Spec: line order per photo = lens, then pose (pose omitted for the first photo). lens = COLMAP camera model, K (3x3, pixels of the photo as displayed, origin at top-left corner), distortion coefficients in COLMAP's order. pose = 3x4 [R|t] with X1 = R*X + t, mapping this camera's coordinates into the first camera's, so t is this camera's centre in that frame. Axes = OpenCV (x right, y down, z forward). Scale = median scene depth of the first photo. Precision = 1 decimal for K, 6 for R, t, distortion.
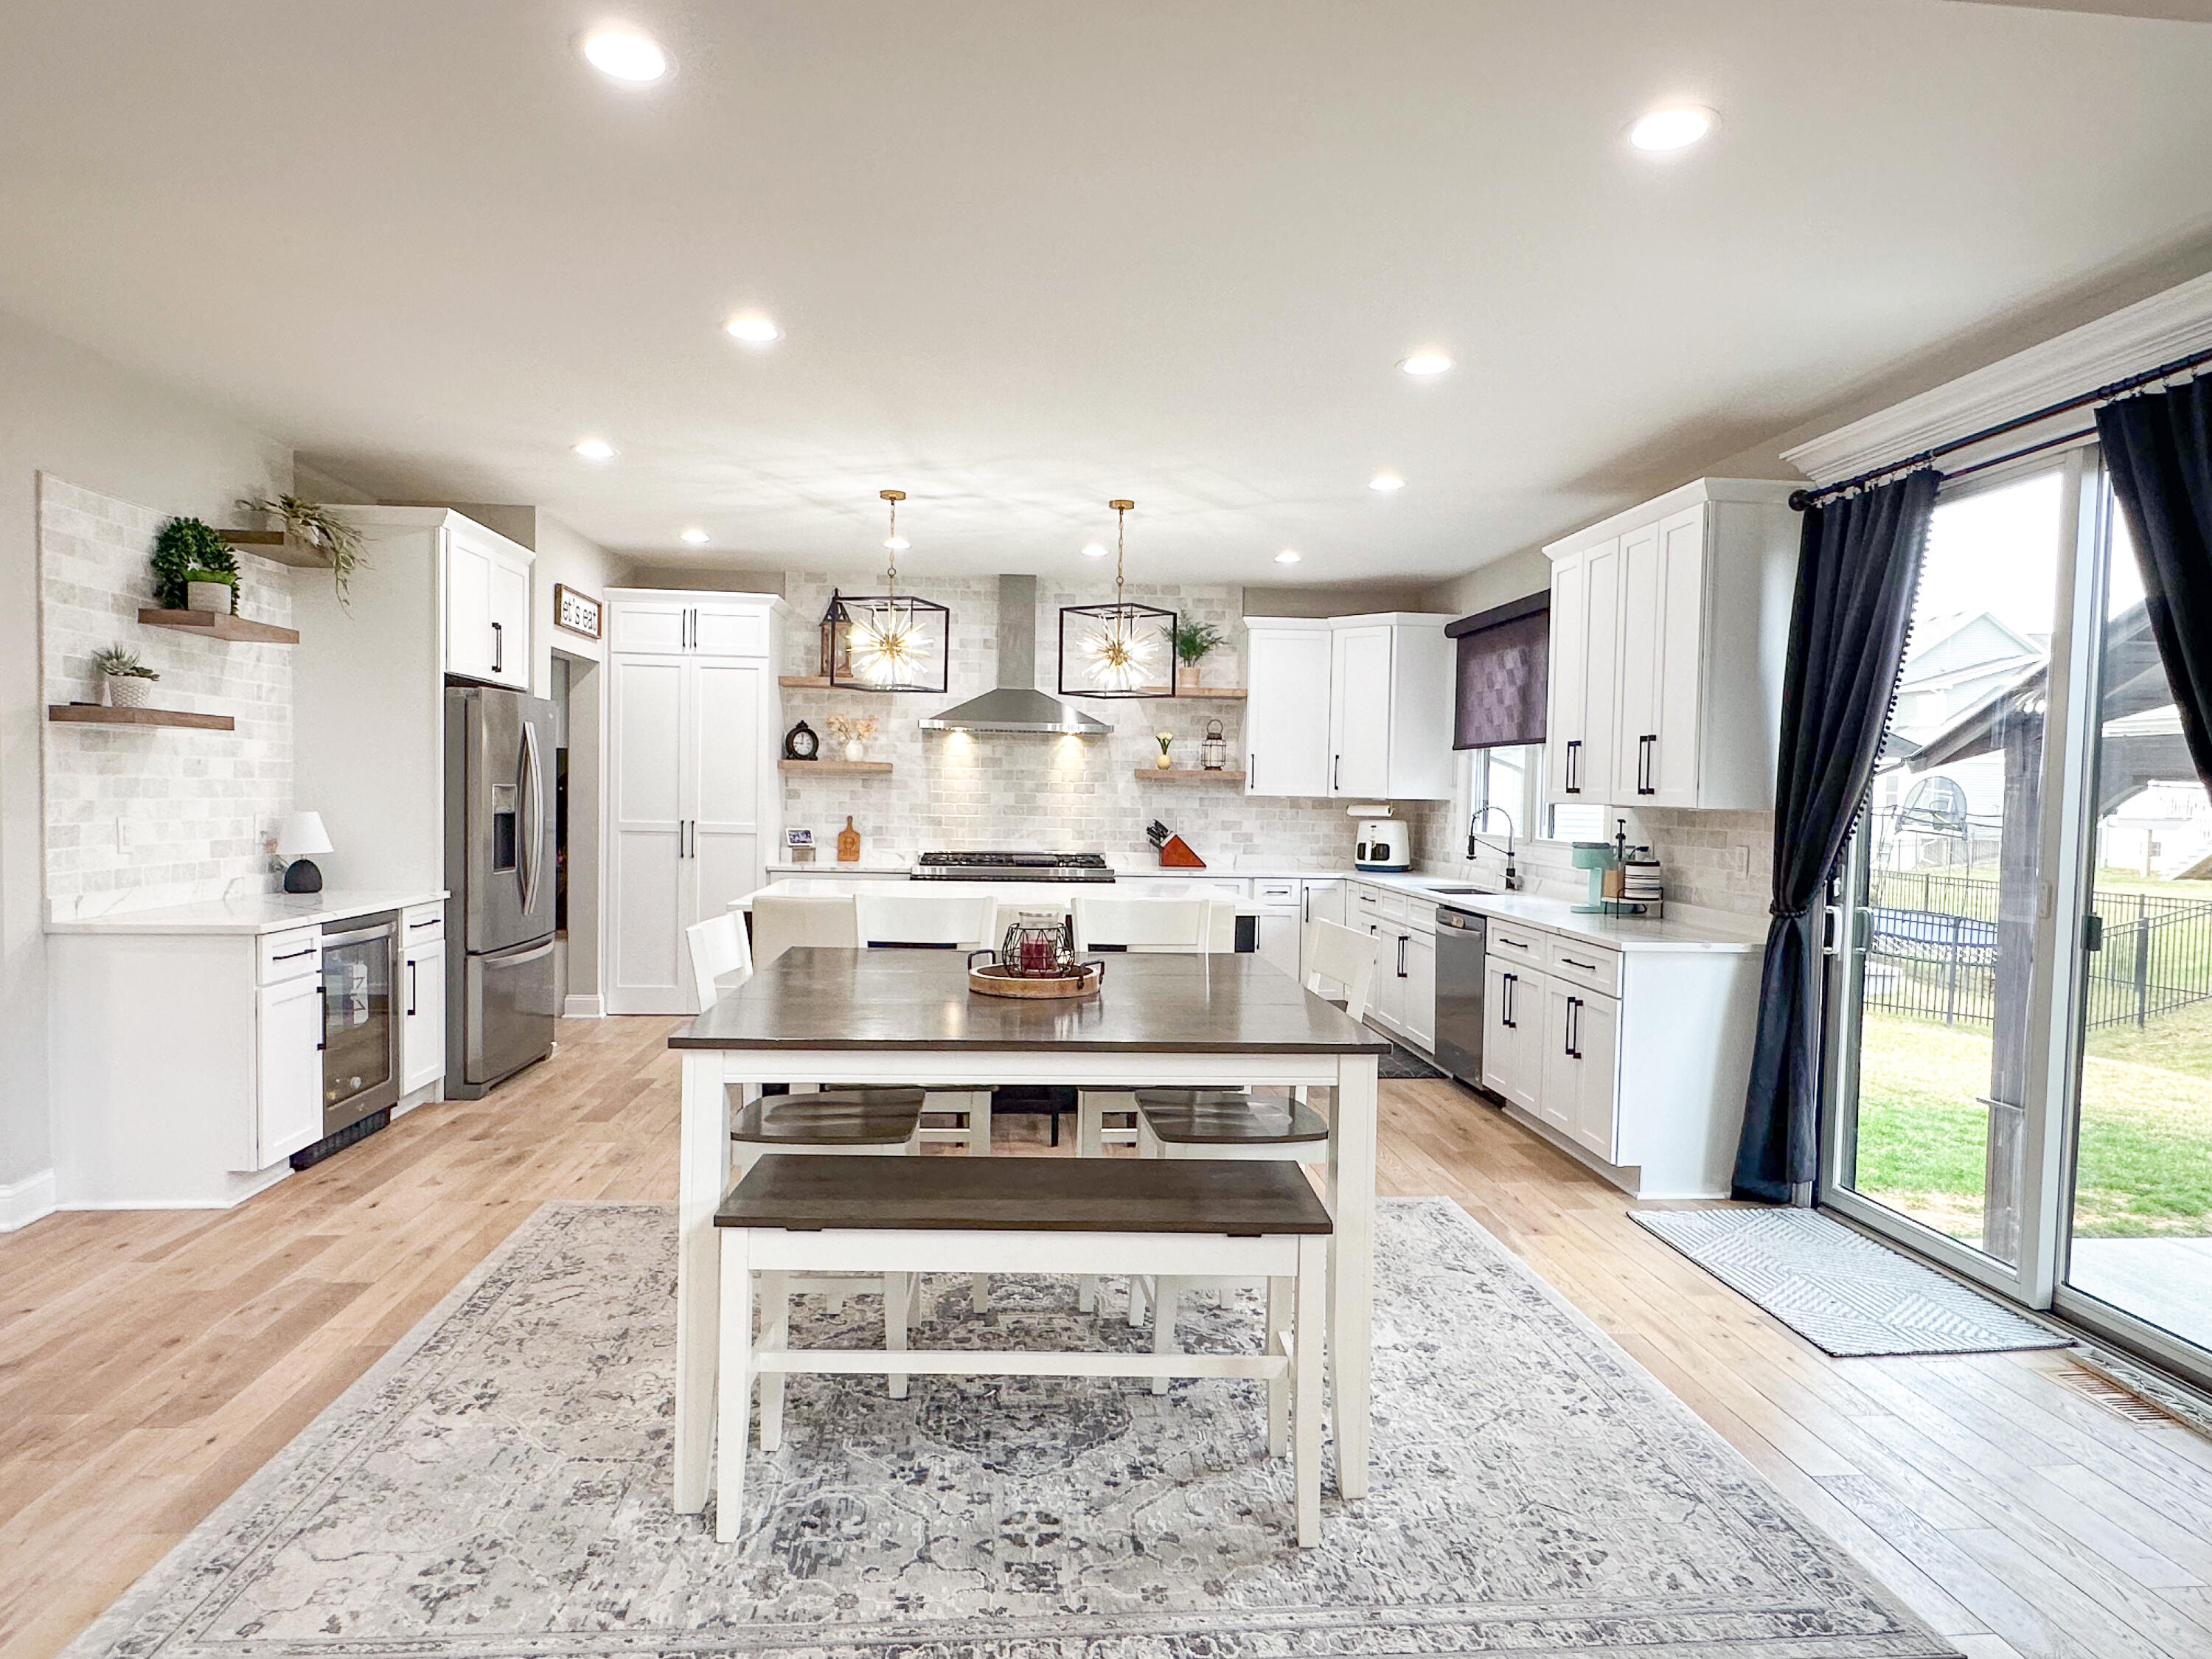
lens RADIAL K [[1285.6, 0, 1103.2], [0, 1285.6, 840.4], [0, 0, 1]] dist [0.001150, -0.002375]
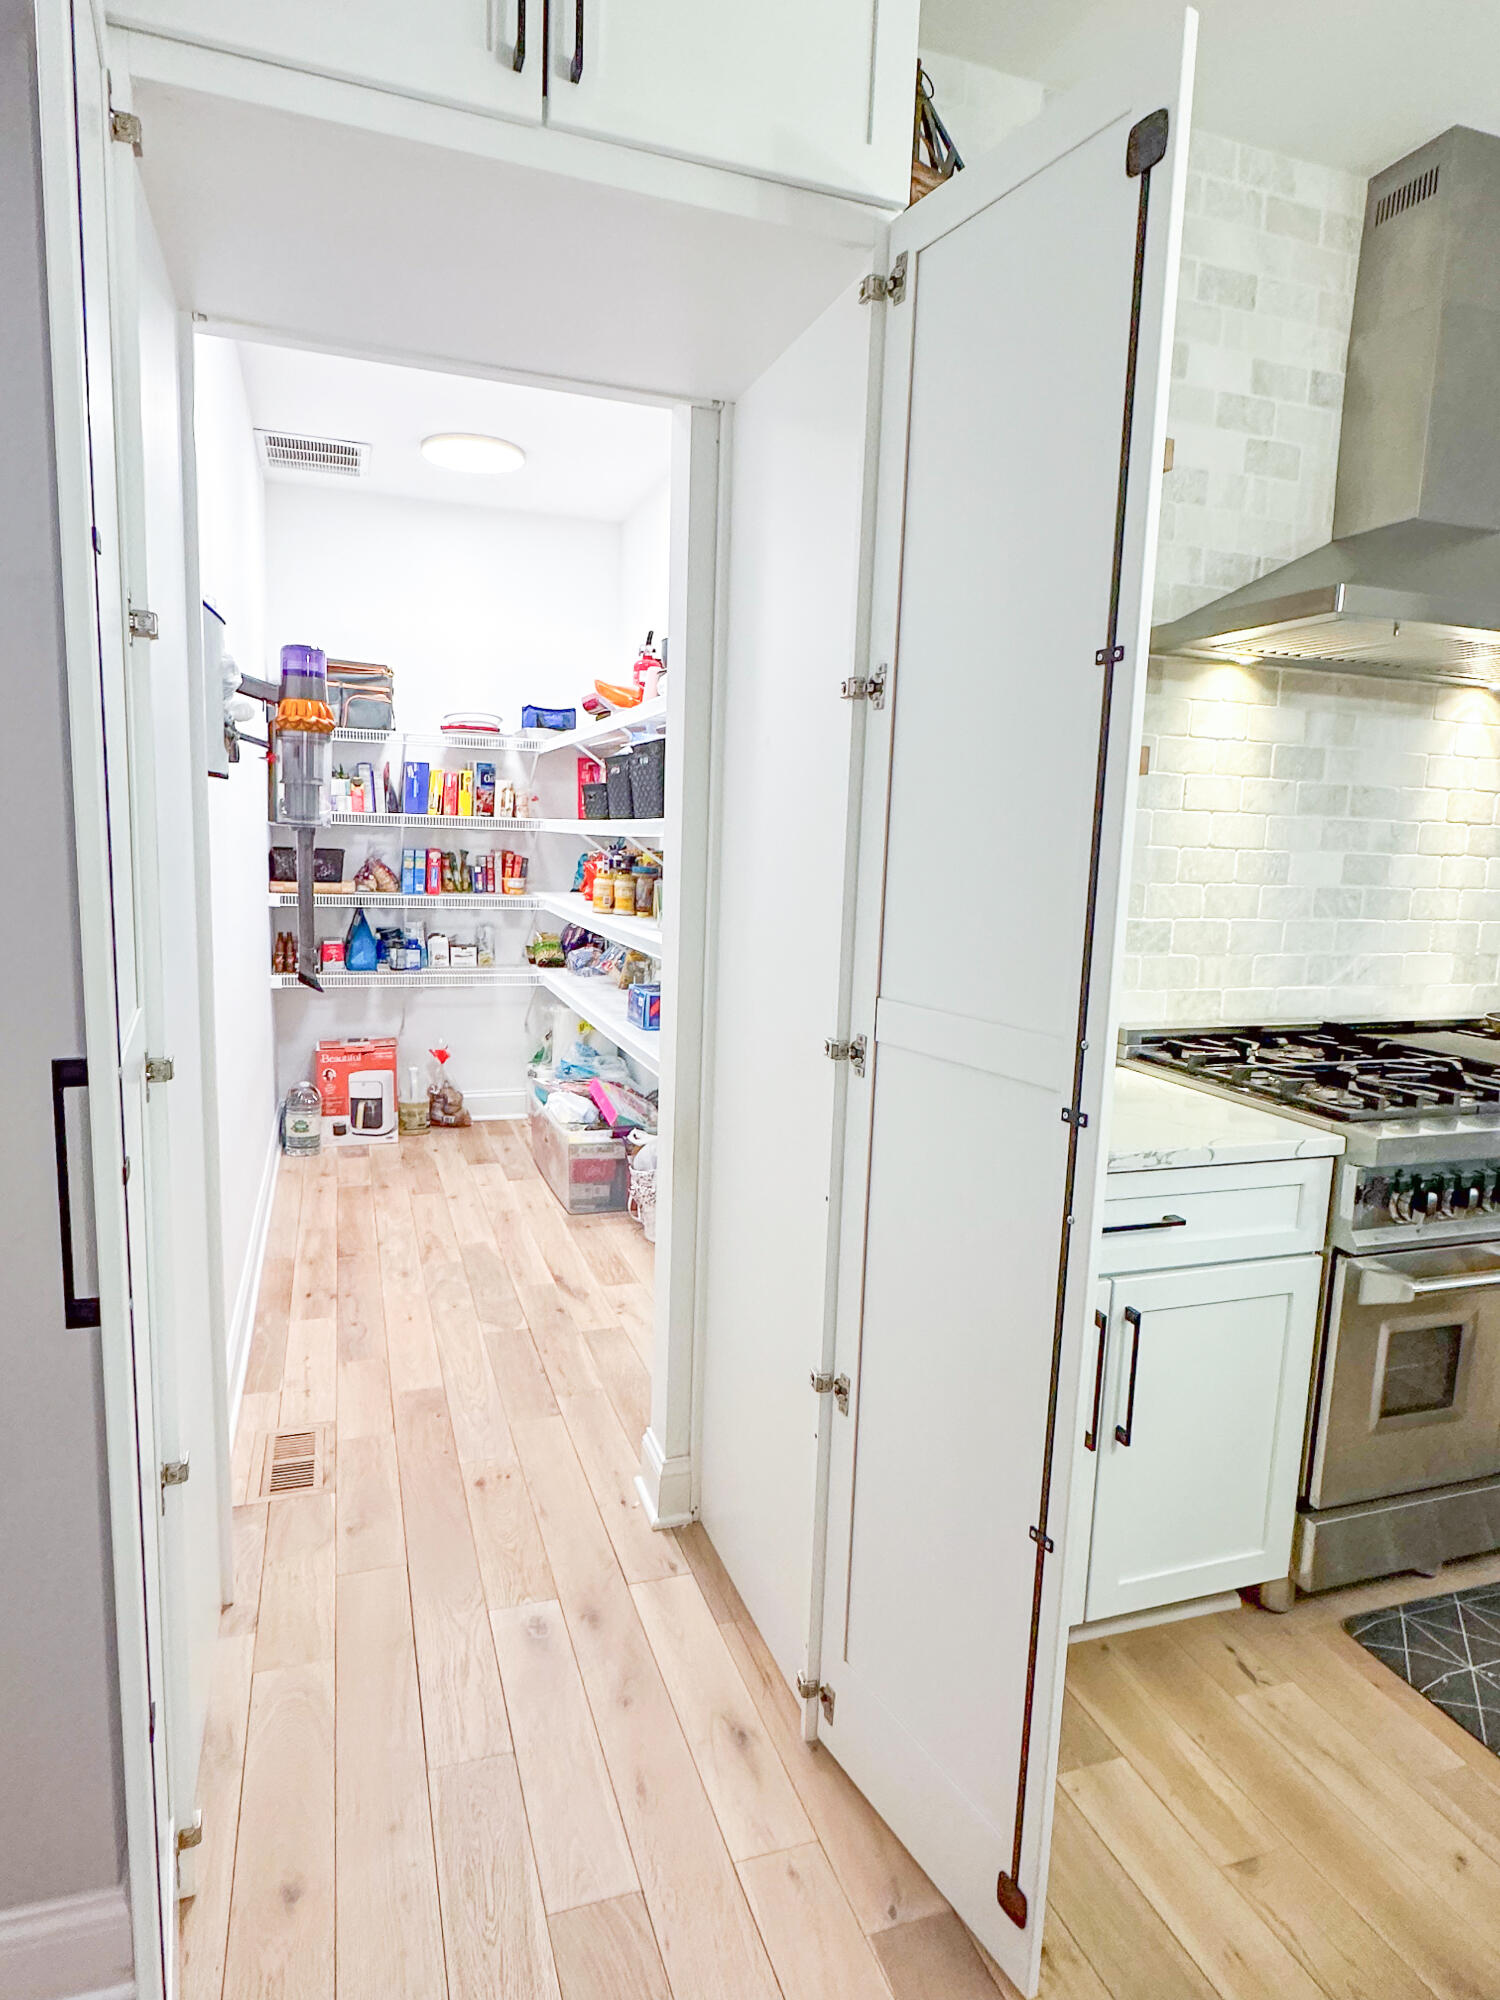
lens RADIAL K [[1162.4, 0, 750.0], [0, 1162.4, 1000.0], [0, 0, 1]] dist [0.001150, -0.002375]
pose [[0.968178, -0.024068, 0.249102, -0.306329], [-0.002421, 0.994418, 0.105489, -0.030469], [-0.250251, -0.102735, 0.962715, 0.738658]]
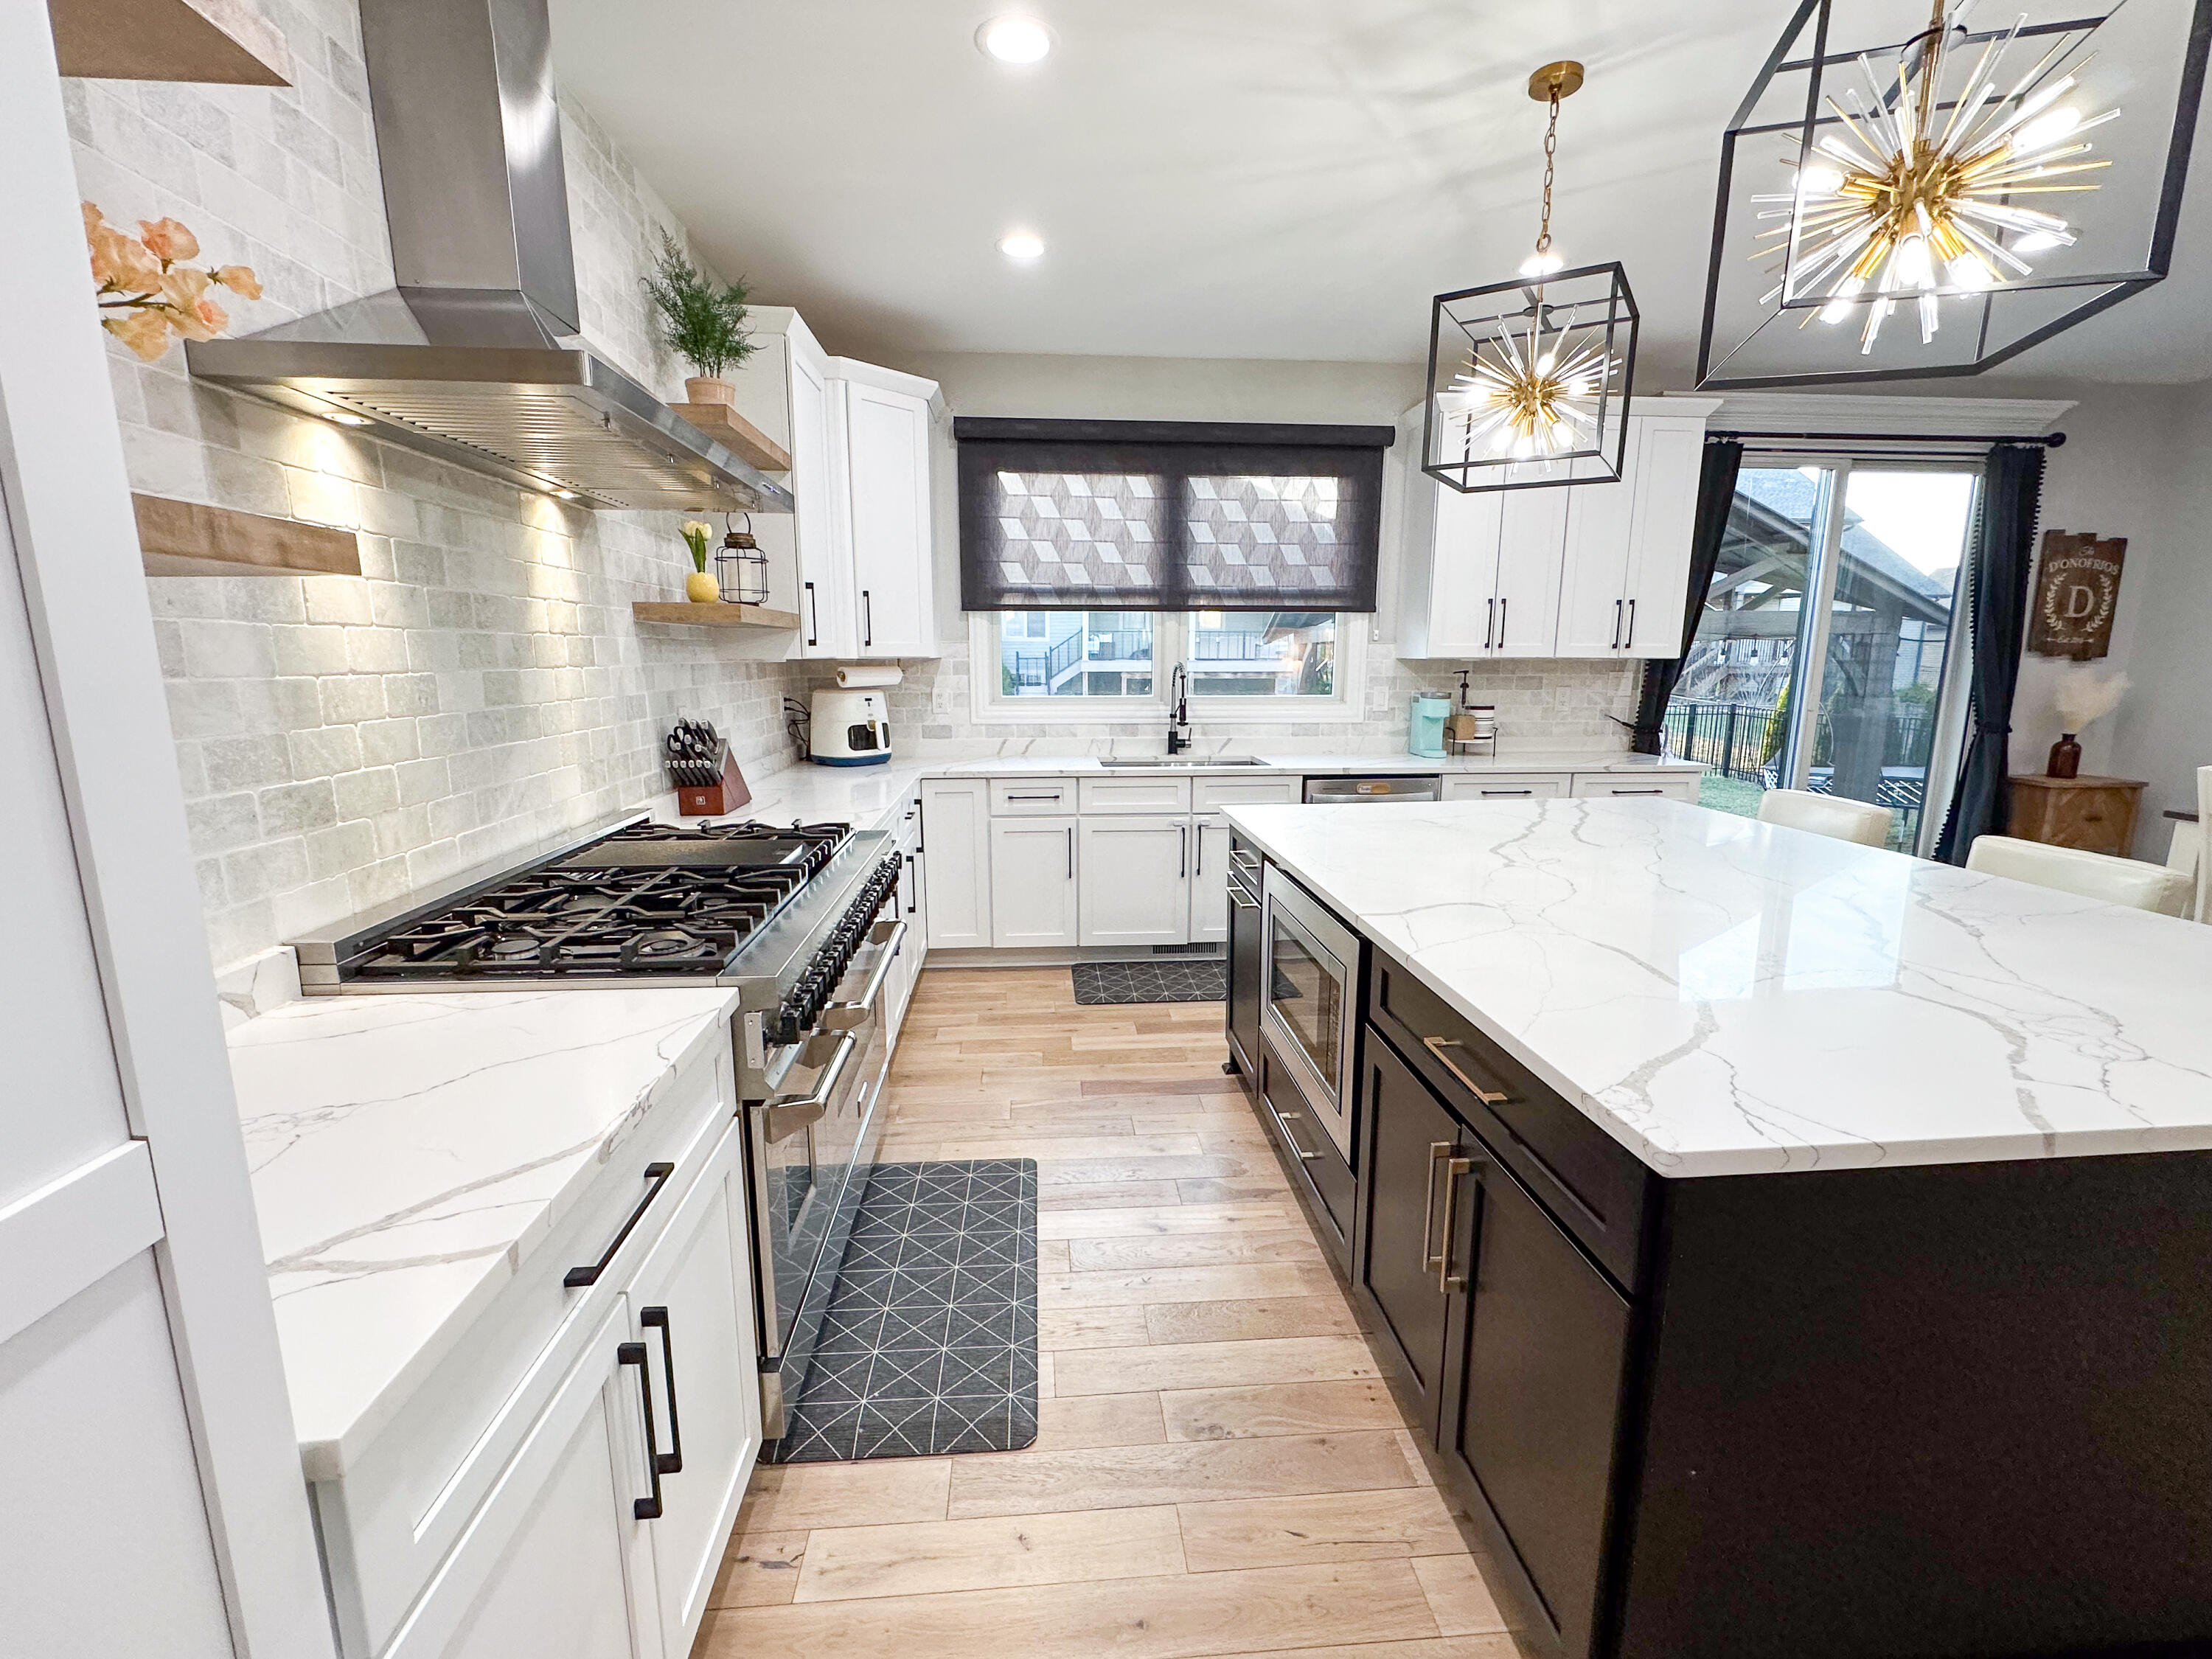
lens RADIAL K [[957.6, 0, 1107.4], [0, 957.6, 834.0], [0, 0, 1]] dist [0.000180, -0.000082]
pose [[0.007131, -0.205749, 0.978579, -0.301708], [0.039411, 0.977901, 0.205319, -0.040289], [-0.999198, 0.037102, 0.015082, 0.855120]]
